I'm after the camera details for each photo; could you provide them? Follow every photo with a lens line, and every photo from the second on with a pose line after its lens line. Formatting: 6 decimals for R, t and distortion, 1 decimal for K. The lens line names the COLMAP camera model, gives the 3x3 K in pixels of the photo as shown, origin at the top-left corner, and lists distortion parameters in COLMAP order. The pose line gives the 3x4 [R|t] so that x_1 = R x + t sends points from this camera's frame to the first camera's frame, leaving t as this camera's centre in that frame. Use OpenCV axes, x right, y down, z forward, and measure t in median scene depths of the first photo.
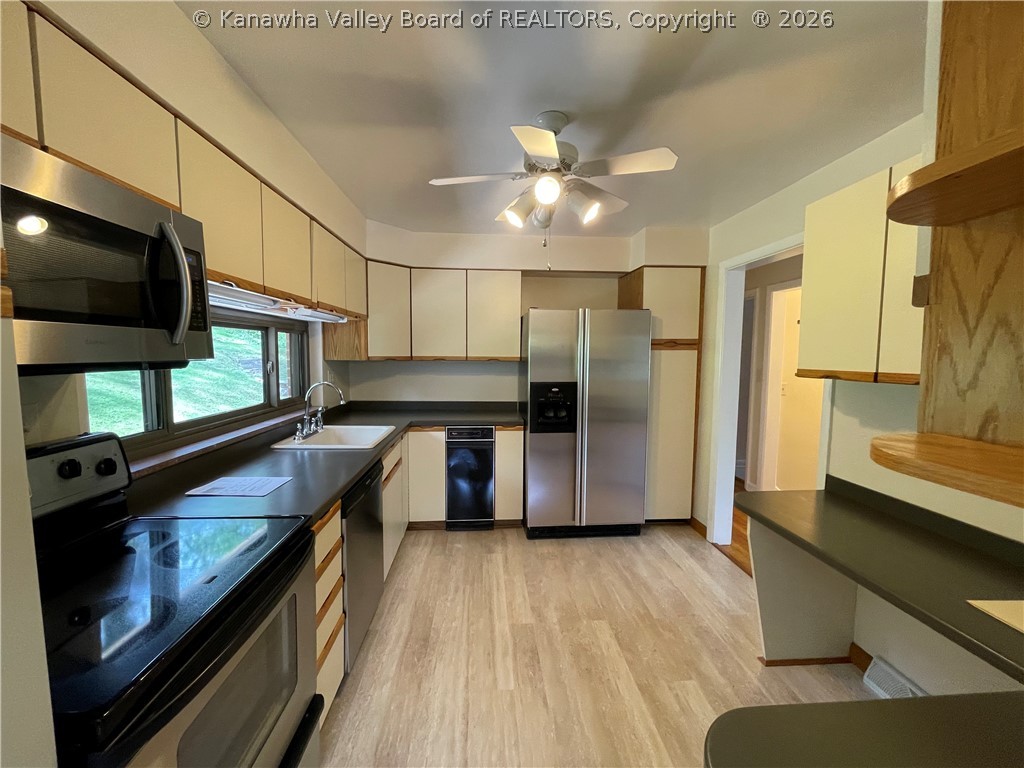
lens RADIAL K [[412.6, 0, 515.2], [0, 412.6, 383.7], [0, 0, 1]] dist [0.000169, 0.000461]
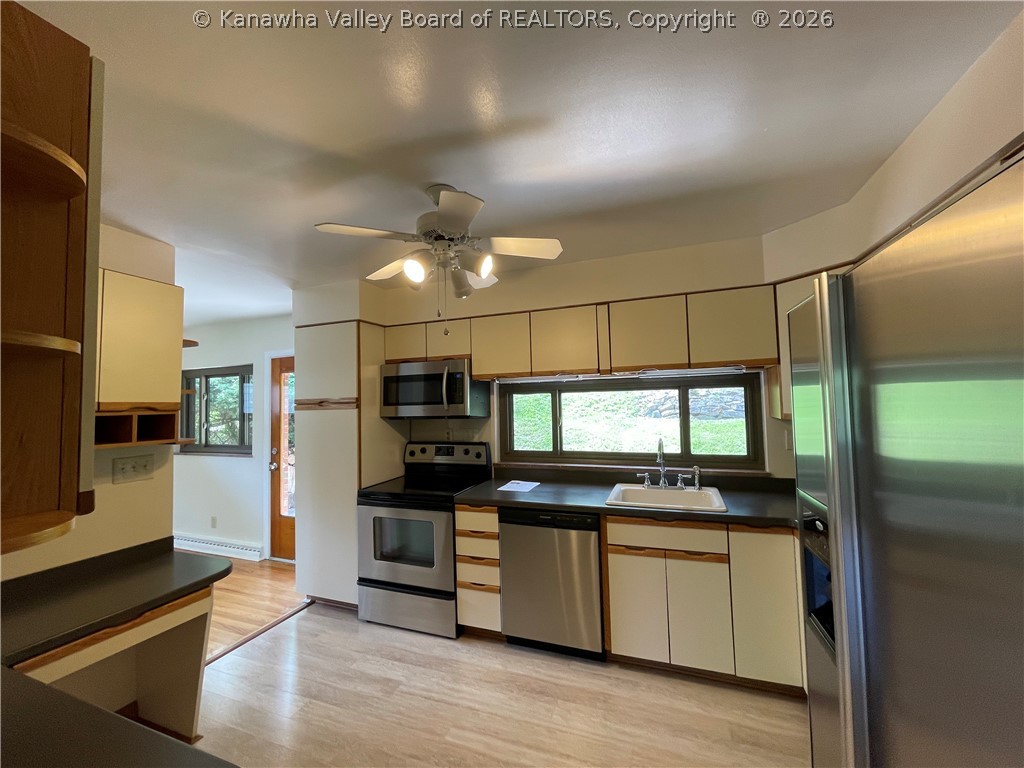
lens RADIAL K [[409.2, 0, 512.0], [0, 409.2, 384.0], [0, 0, 1]] dist [-0.000225, 0.000103]
pose [[-0.423288, -0.041988, -0.905022, 0.818225], [-0.045451, 0.998652, -0.025074, -0.131135], [0.904855, 0.030520, -0.424625, 1.420312]]
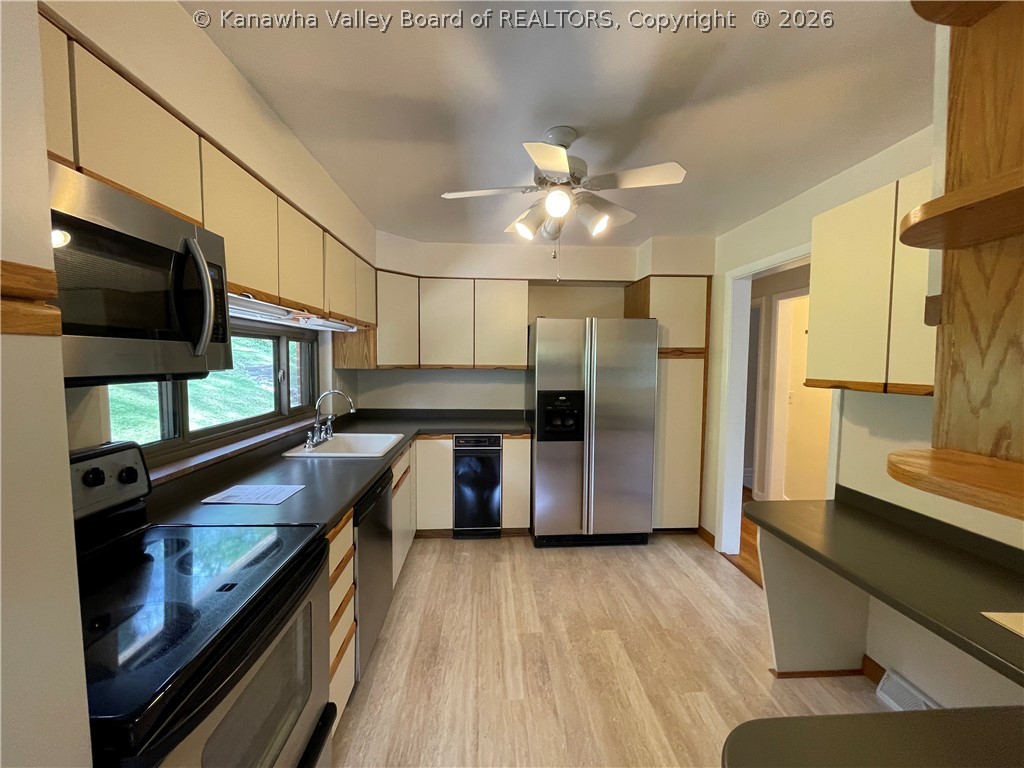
lens RADIAL K [[412.5, 0, 515.6], [0, 412.5, 383.7], [0, 0, 1]] dist [0.000703, -0.000385]
pose [[0.999960, 0.001183, -0.008912, -0.013521], [-0.001333, 0.999857, -0.016864, -0.005682], [0.008891, 0.016875, 0.999818, -0.009926]]
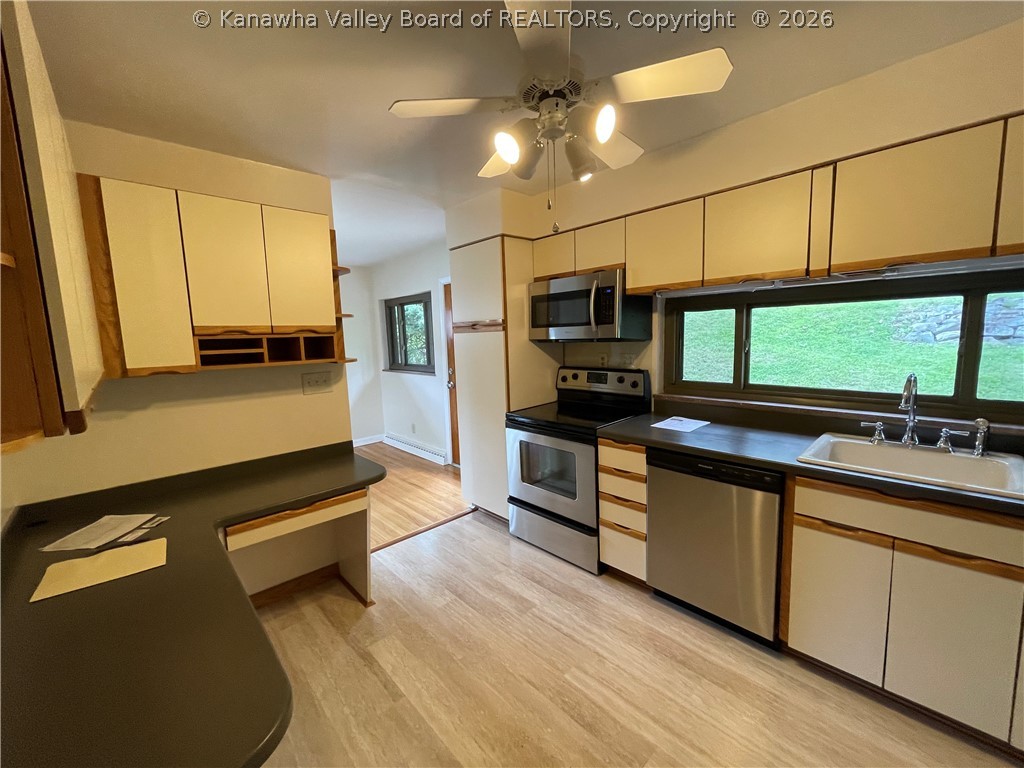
lens RADIAL K [[412.6, 0, 515.2], [0, 412.6, 383.7], [0, 0, 1]] dist [0.000169, 0.000461]
pose [[-0.774081, 0.094070, -0.626059, 0.588668], [-0.019239, 0.984947, 0.171784, -0.119945], [0.632795, 0.145020, -0.760618, 1.433461]]
